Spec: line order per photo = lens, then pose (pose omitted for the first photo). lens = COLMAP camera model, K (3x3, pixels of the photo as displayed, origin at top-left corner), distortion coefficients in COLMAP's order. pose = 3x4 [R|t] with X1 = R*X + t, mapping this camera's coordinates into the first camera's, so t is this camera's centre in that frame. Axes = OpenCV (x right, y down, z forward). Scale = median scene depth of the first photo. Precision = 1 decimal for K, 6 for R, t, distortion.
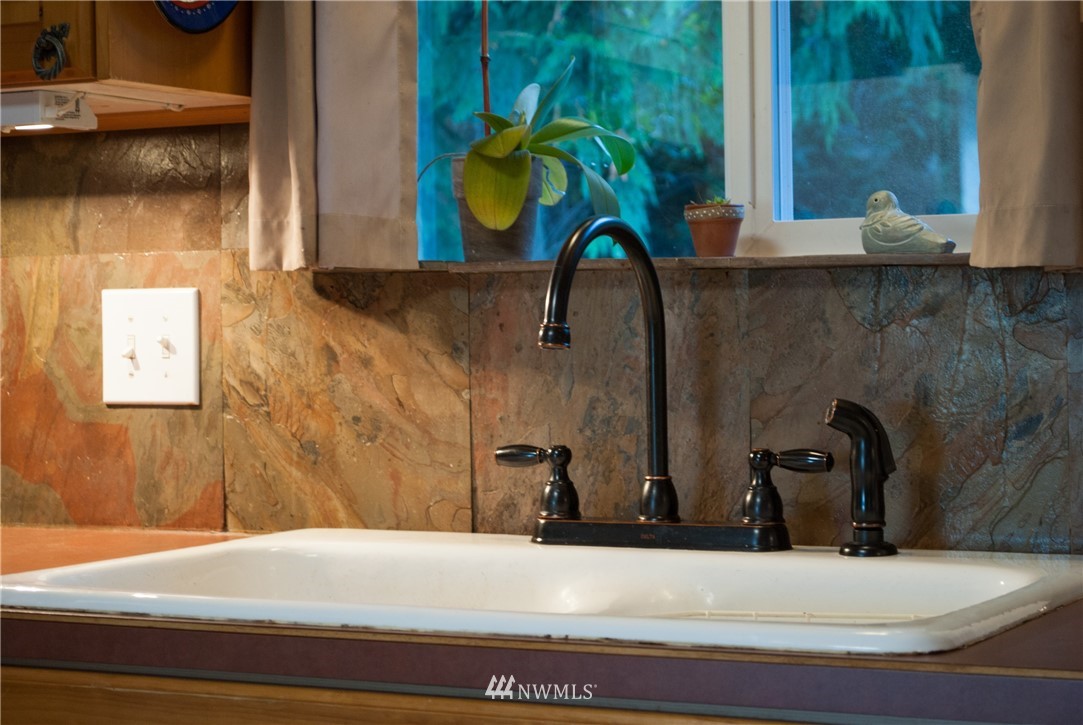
lens RADIAL K [[2383.3, 0, 541.5], [0, 2383.3, 362.5], [0, 0, 1]] dist [0.065605, 0.208356]
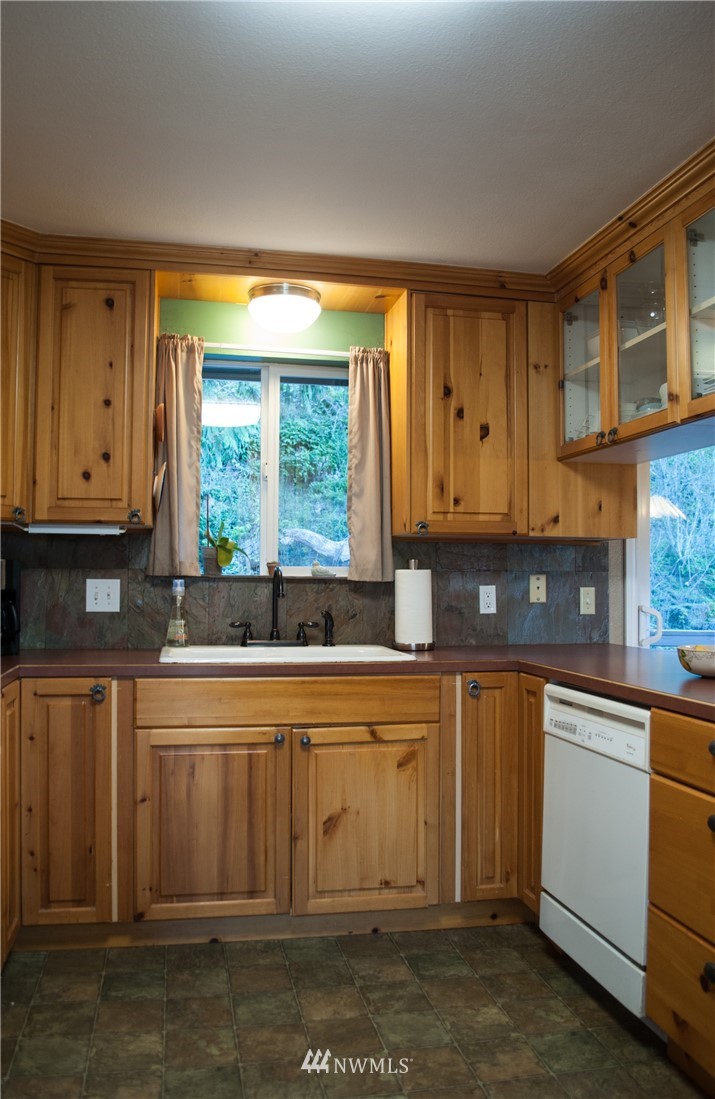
lens RADIAL K [[934.1, 0, 357.5], [0, 934.1, 549.5], [0, 0, 1]] dist [-0.003153, -0.003077]
pose [[0.773577, 0.040154, 0.632429, -0.803388], [-0.007278, 0.998488, -0.054494, -0.002364], [-0.633661, 0.037553, 0.772699, -0.311288]]
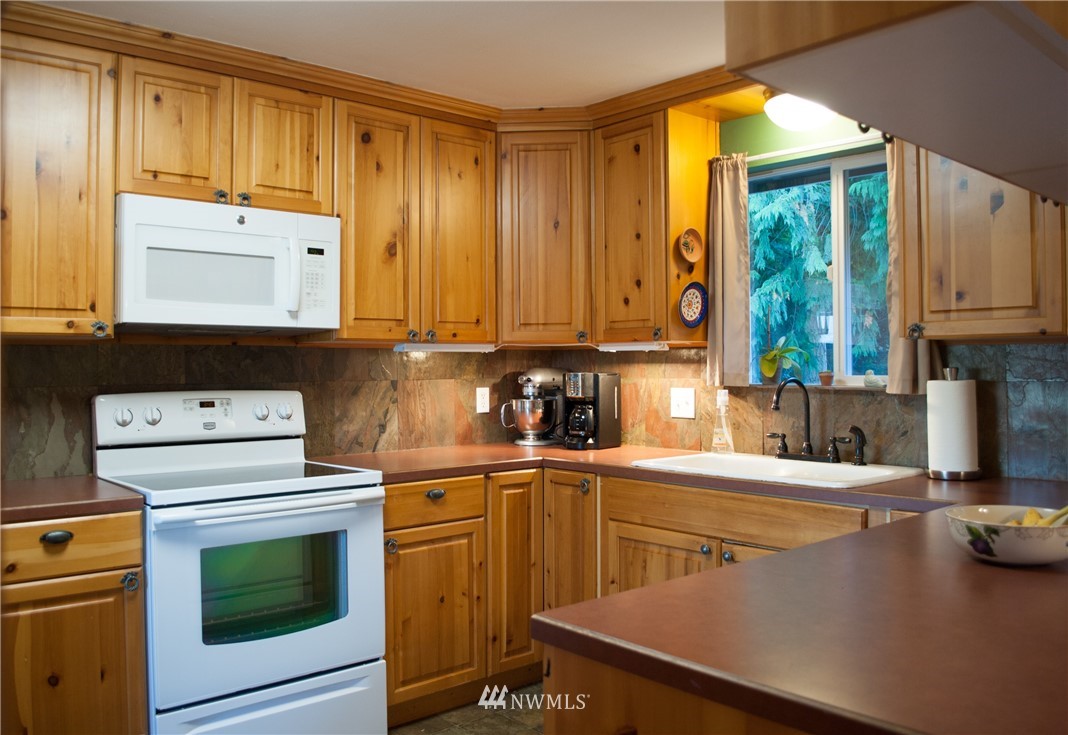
lens RADIAL K [[908.2, 0, 534.0], [0, 908.2, 367.5], [0, 0, 1]] dist [-0.011681, -0.003215]
pose [[0.935895, 0.011559, -0.352089, 0.141814], [-0.016097, 0.999821, -0.009962, -0.049946], [0.351910, 0.014991, 0.935914, -0.516098]]
